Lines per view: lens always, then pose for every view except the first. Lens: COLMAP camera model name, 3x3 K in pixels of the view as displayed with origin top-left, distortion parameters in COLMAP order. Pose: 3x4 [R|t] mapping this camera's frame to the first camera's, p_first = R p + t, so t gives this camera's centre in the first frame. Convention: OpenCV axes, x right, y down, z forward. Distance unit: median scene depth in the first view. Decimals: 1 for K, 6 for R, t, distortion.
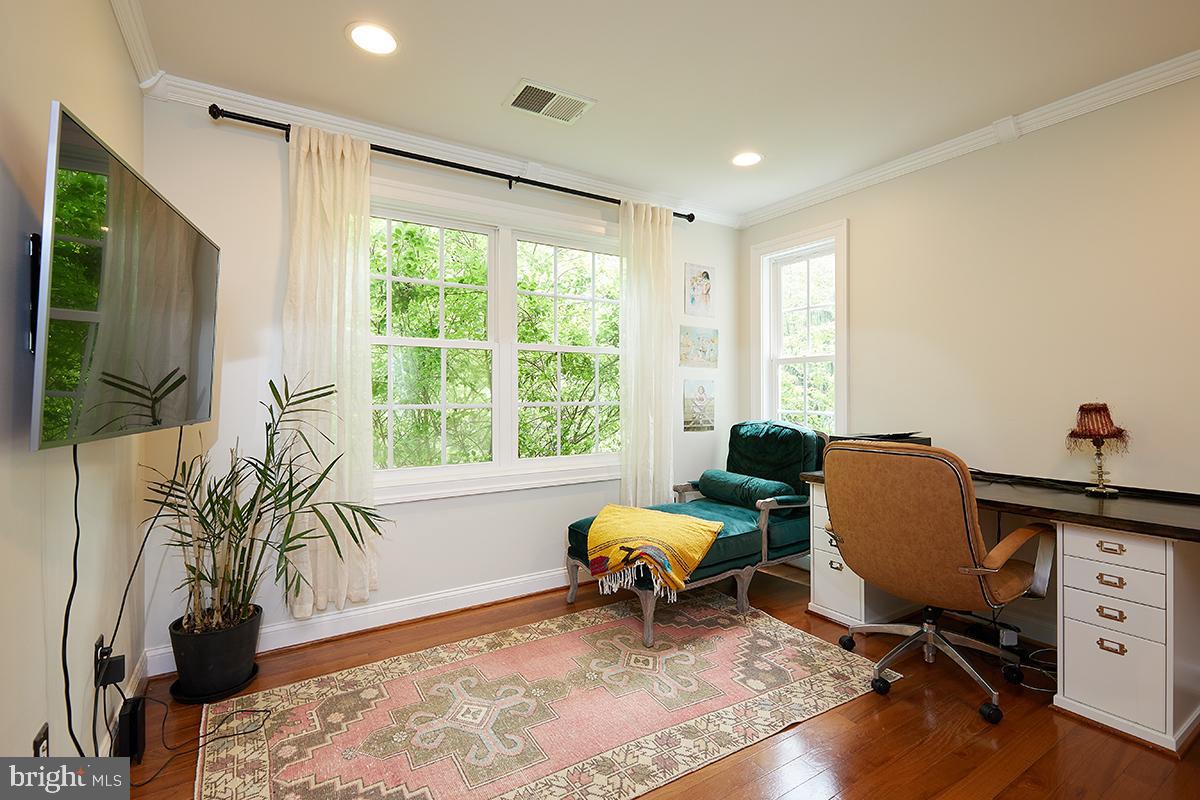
lens RADIAL K [[551.0, 0, 604.3], [0, 551.0, 397.4], [0, 0, 1]] dist [0.005568, -0.002380]
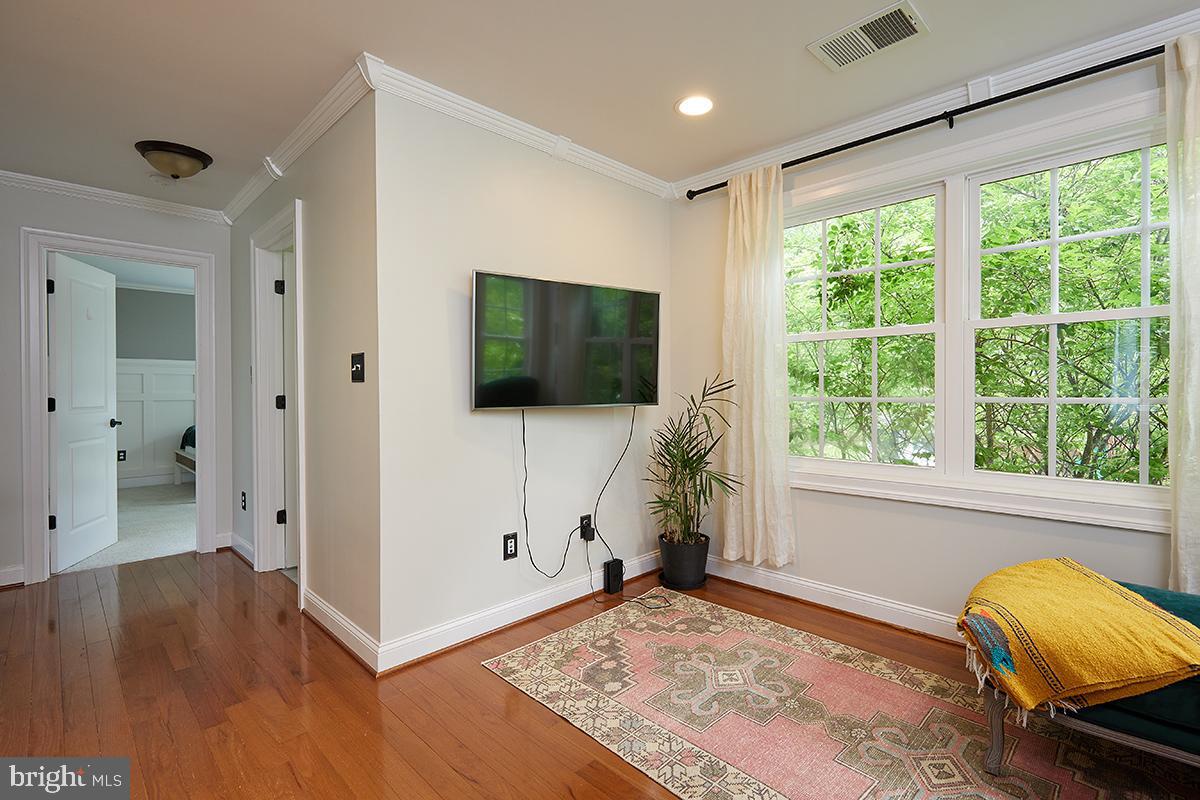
lens RADIAL K [[551.0, 0, 601.0], [0, 551.0, 393.0], [0, 0, 1]] dist [0.005568, -0.002380]
pose [[0.214779, 0.010779, -0.976603, 0.642436], [0.002362, 0.999930, 0.011556, -0.007954], [0.976660, -0.004789, 0.214739, 0.425413]]
